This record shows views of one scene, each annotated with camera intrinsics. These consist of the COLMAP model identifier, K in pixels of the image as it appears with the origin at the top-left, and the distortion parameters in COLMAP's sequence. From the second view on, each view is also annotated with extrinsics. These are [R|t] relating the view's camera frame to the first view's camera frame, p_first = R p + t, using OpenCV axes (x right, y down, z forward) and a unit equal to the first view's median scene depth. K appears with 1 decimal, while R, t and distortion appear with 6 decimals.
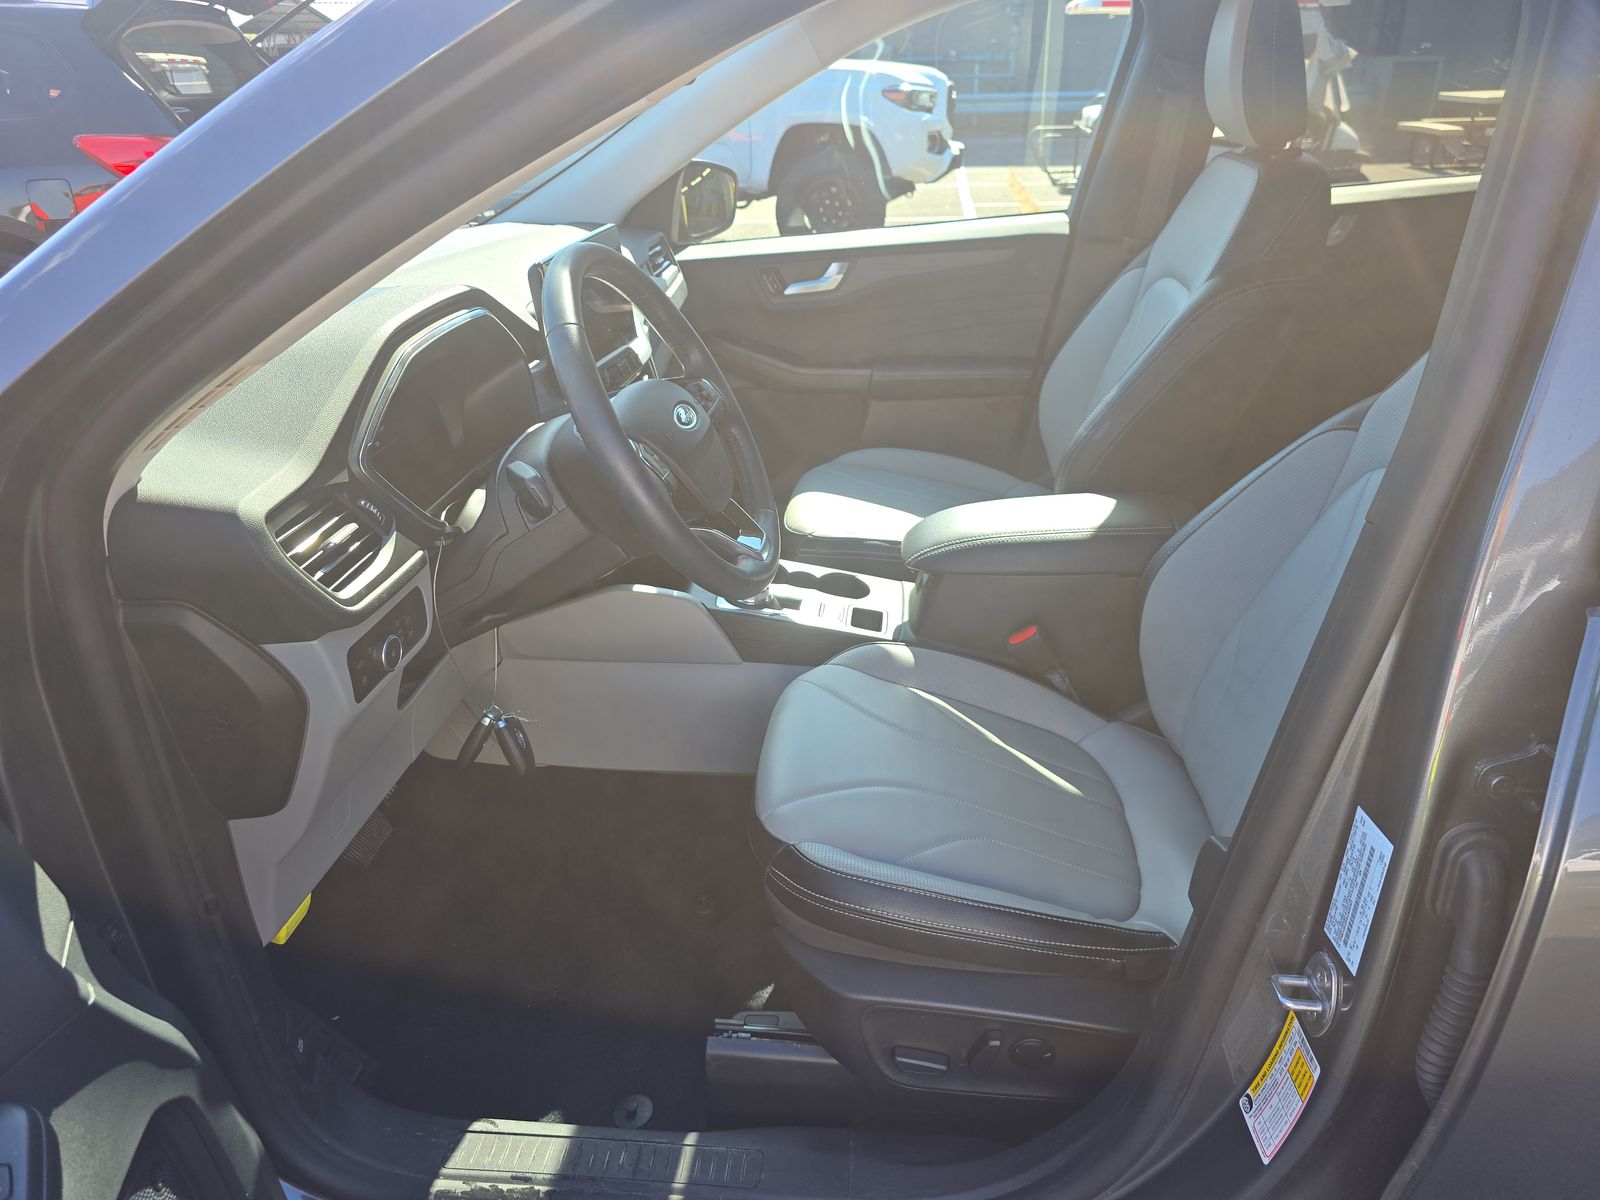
lens RADIAL K [[1068.4, 0, 802.5], [0, 1068.4, 612.5], [0, 0, 1]] dist [0.003993, -0.002653]
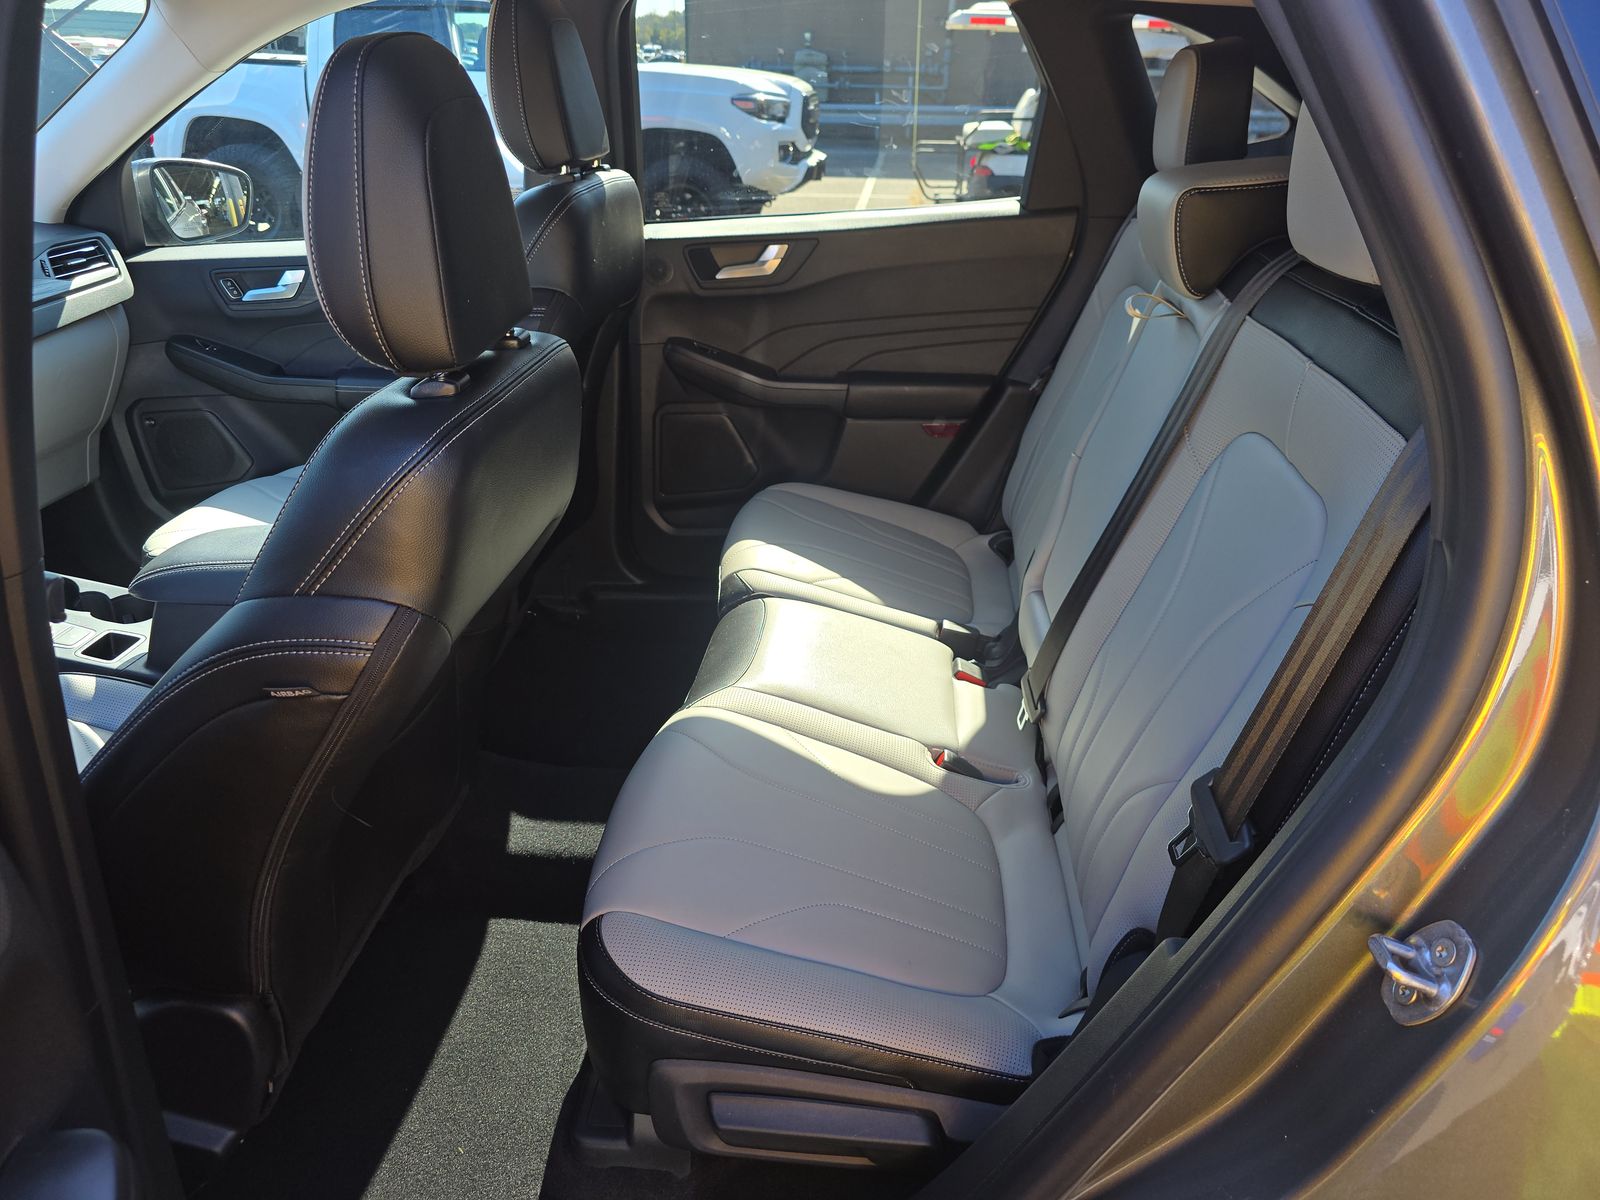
lens RADIAL K [[1068.4, 0, 802.5], [0, 1068.4, 612.5], [0, 0, 1]] dist [0.003993, -0.002653]
pose [[0.999376, 0.031202, 0.016533, 0.130096], [-0.031141, 0.999507, -0.003933, -0.006879], [-0.016647, 0.003416, 0.999856, 0.003848]]
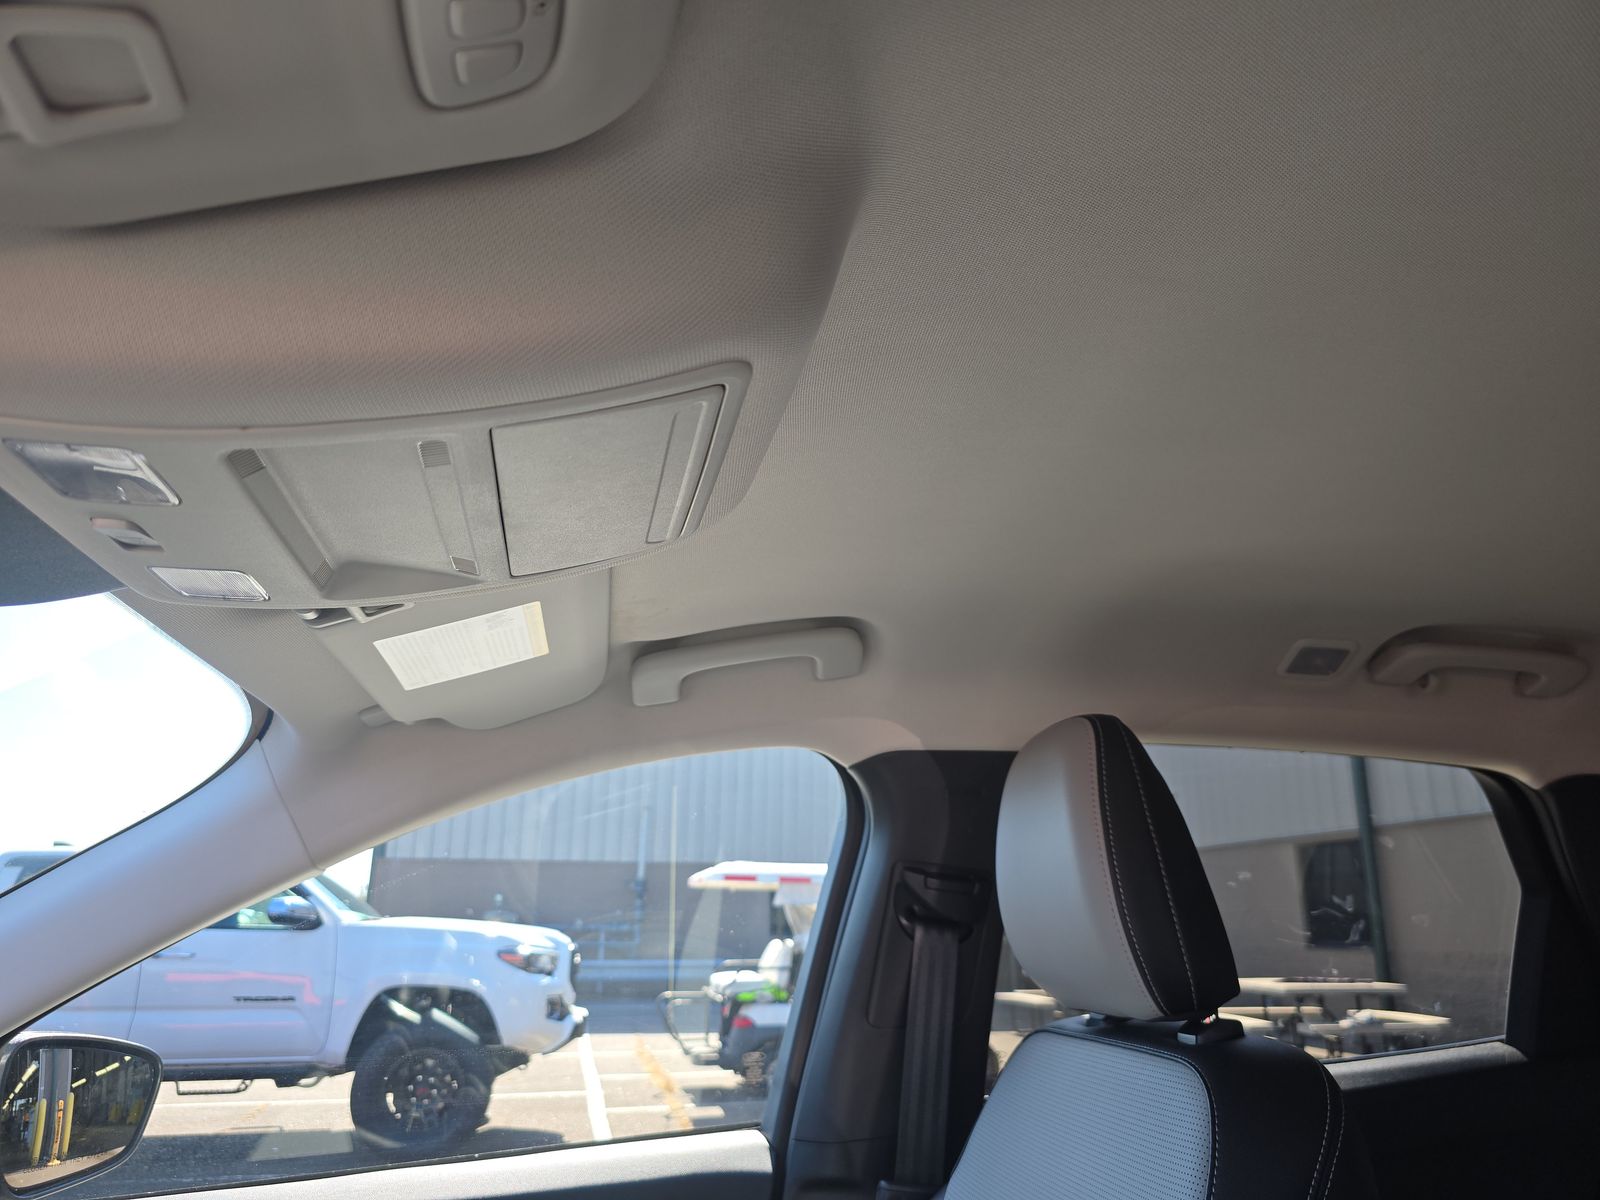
lens RADIAL K [[1068.4, 0, 802.5], [0, 1068.4, 612.5], [0, 0, 1]] dist [0.003993, -0.002653]
pose [[0.948459, 0.115070, 0.295271, 0.017839], [0.122832, 0.725419, -0.677259, -0.047340], [-0.292127, 0.678621, 0.673896, 0.109302]]
